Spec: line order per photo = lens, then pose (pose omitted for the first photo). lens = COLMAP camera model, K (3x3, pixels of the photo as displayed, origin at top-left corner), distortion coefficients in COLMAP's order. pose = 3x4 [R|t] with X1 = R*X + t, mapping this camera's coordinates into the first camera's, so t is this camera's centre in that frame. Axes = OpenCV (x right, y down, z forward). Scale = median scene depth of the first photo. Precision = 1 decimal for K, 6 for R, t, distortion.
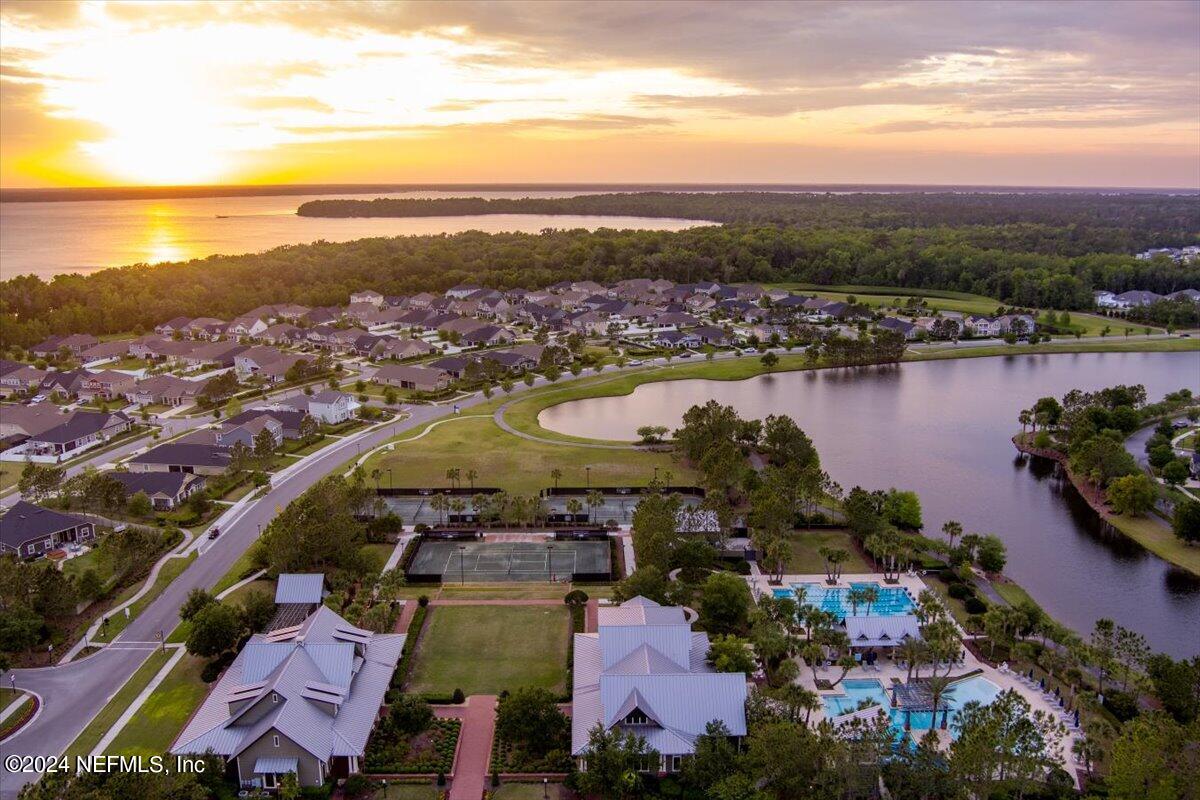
lens RADIAL K [[1039.7, 0, 600.0], [0, 1039.7, 400.0], [0, 0, 1]] dist [-0.118427, 0.080231]
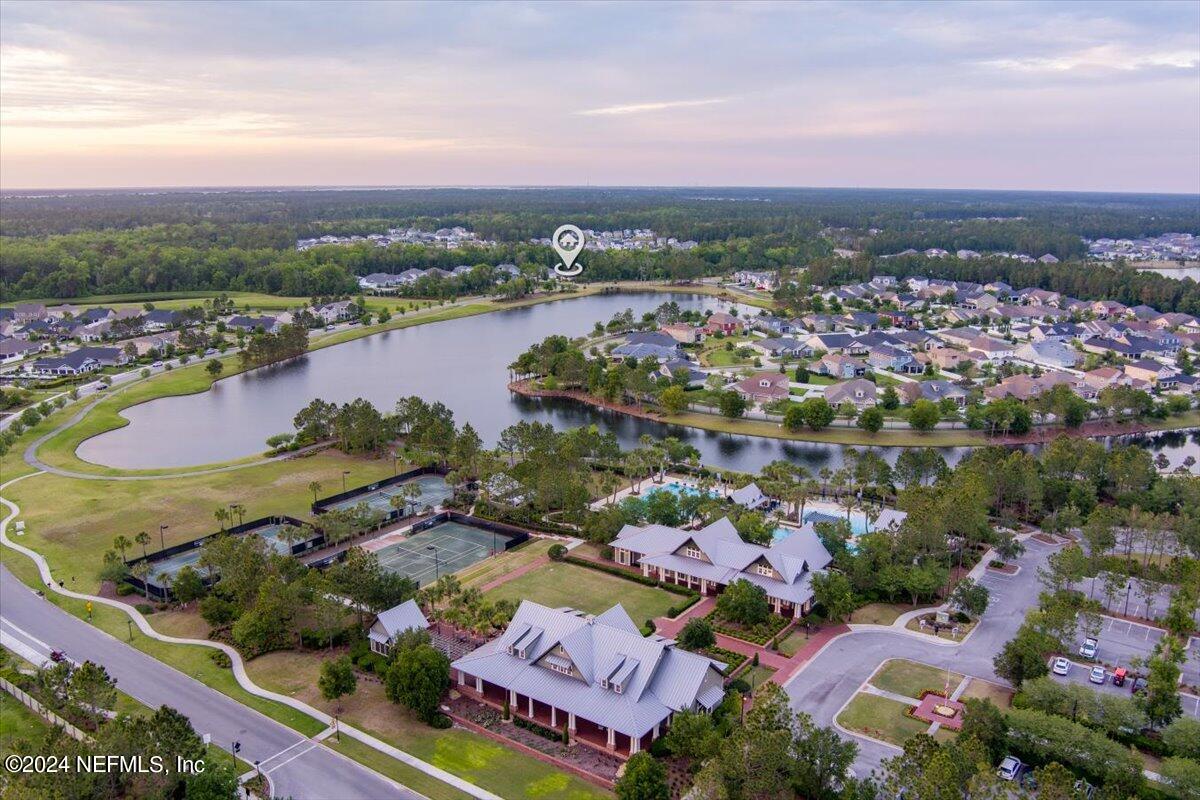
lens RADIAL K [[1039.7, 0, 600.0], [0, 1039.7, 400.0], [0, 0, 1]] dist [-0.118427, 0.080231]
pose [[0.603267, -0.161425, 0.781032, -0.223024], [0.162024, 0.983686, 0.078163, -0.014399], [-0.780908, 0.079393, 0.619581, 0.067787]]
